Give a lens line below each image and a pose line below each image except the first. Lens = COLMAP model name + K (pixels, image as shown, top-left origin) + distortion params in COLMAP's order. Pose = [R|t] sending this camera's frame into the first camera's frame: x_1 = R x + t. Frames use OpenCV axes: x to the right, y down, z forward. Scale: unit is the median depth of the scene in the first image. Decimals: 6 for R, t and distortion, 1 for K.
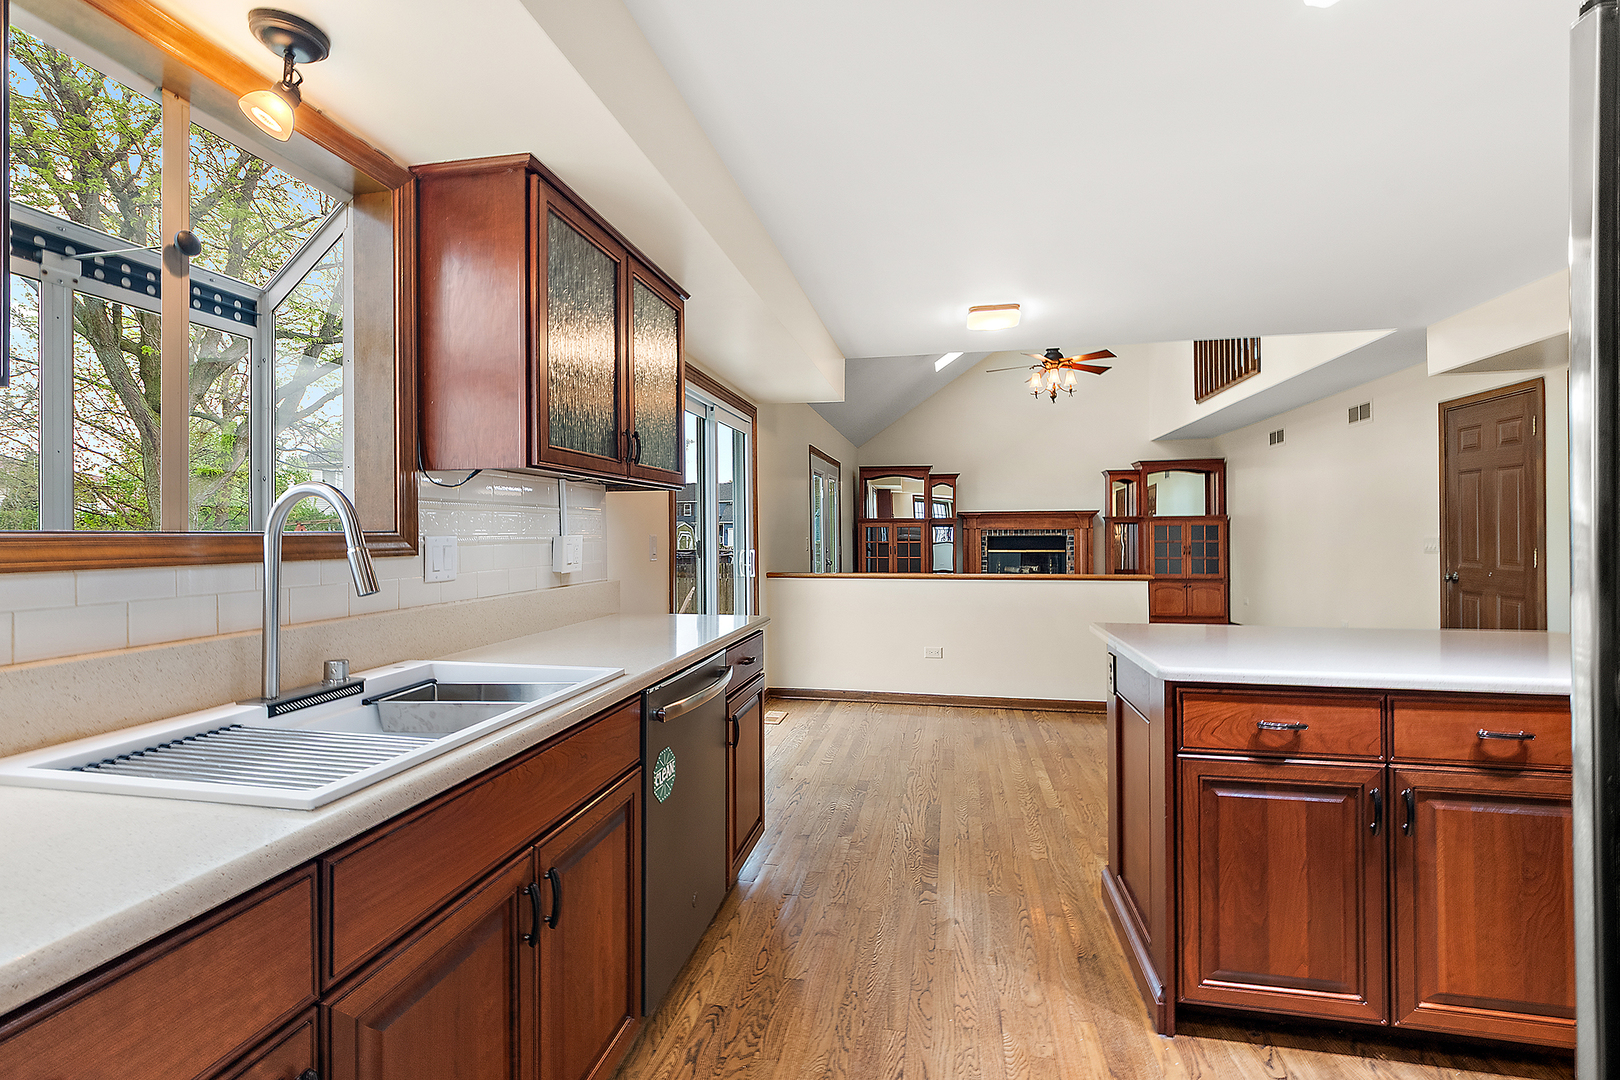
lens RADIAL K [[728.3, 0, 802.4], [0, 728.3, 533.7], [0, 0, 1]] dist [0.002382, -0.001247]
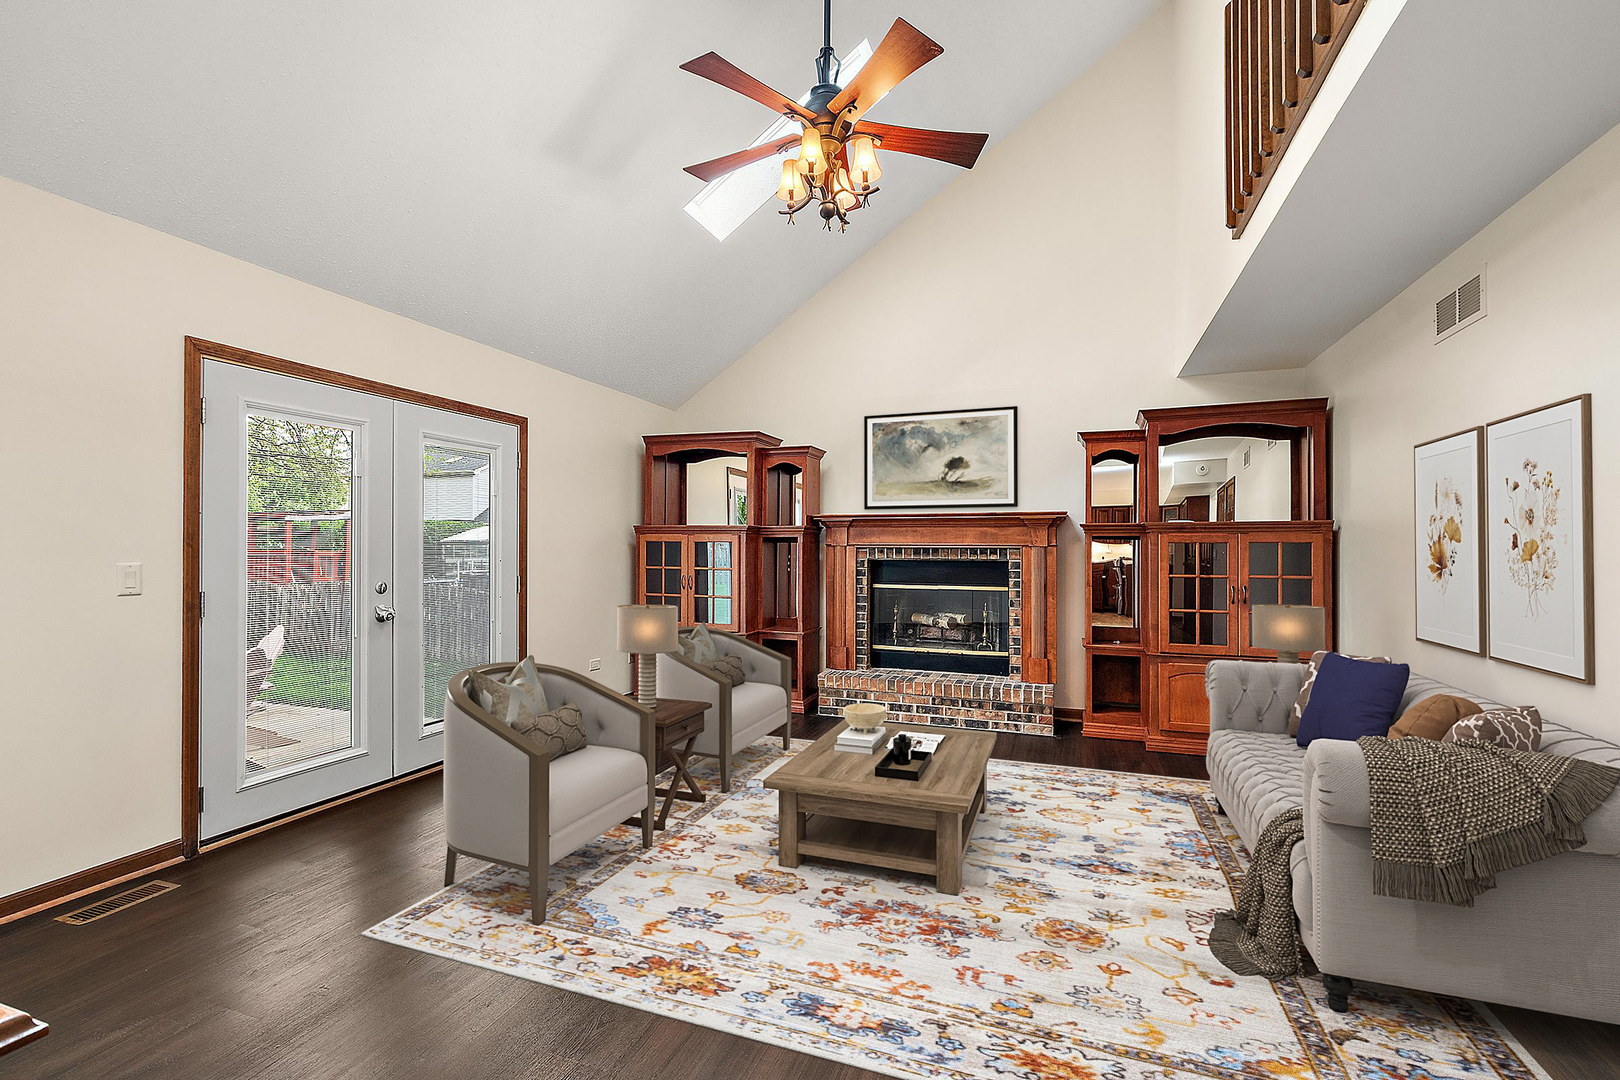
lens RADIAL K [[722.8, 0, 810.7], [0, 722.8, 543.0], [0, 0, 1]] dist [0.016522, 0.000056]
pose [[0.989457, 0.009825, -0.144493, 0.295805], [-0.011106, 0.999906, -0.008062, -0.004158], [0.144400, 0.009582, 0.989473, 0.454970]]
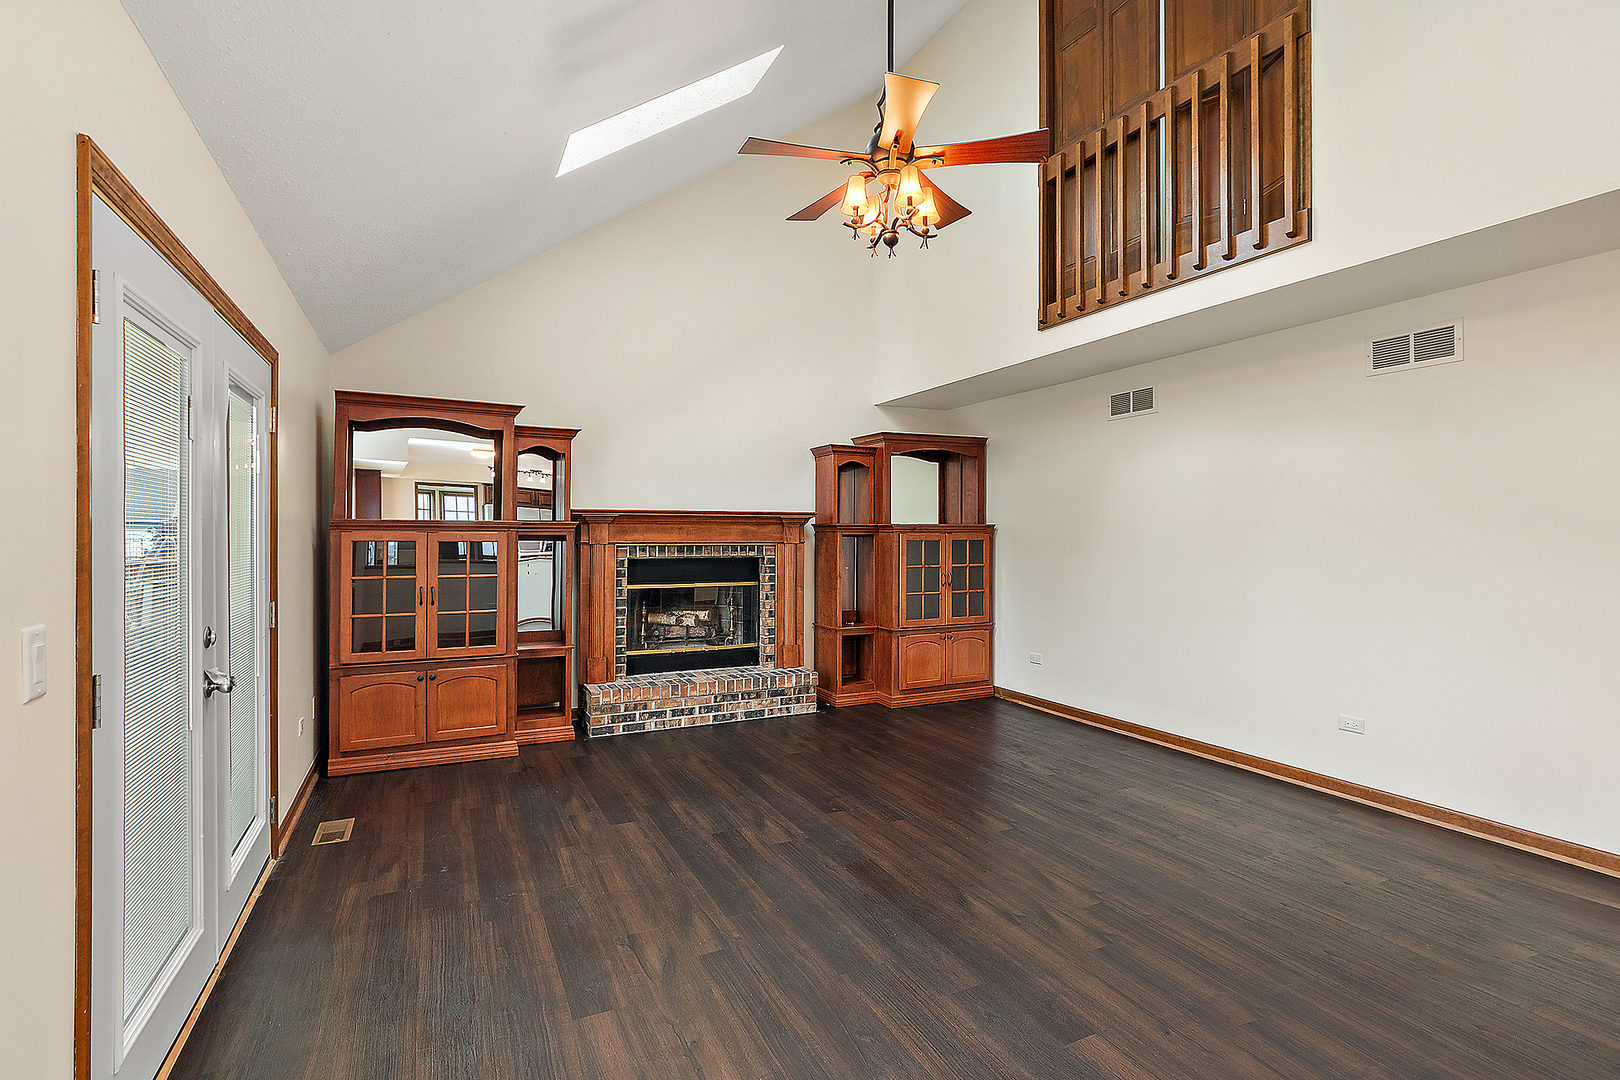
lens RADIAL K [[759.0, 0, 808.8], [0, 759.0, 531.7], [0, 0, 1]] dist [0.005311, 0.000053]
pose [[0.791764, 0.009405, 0.610754, 0.029392], [-0.004415, 0.999943, -0.009675, -0.011020], [-0.610811, 0.004964, 0.791761, 0.509566]]
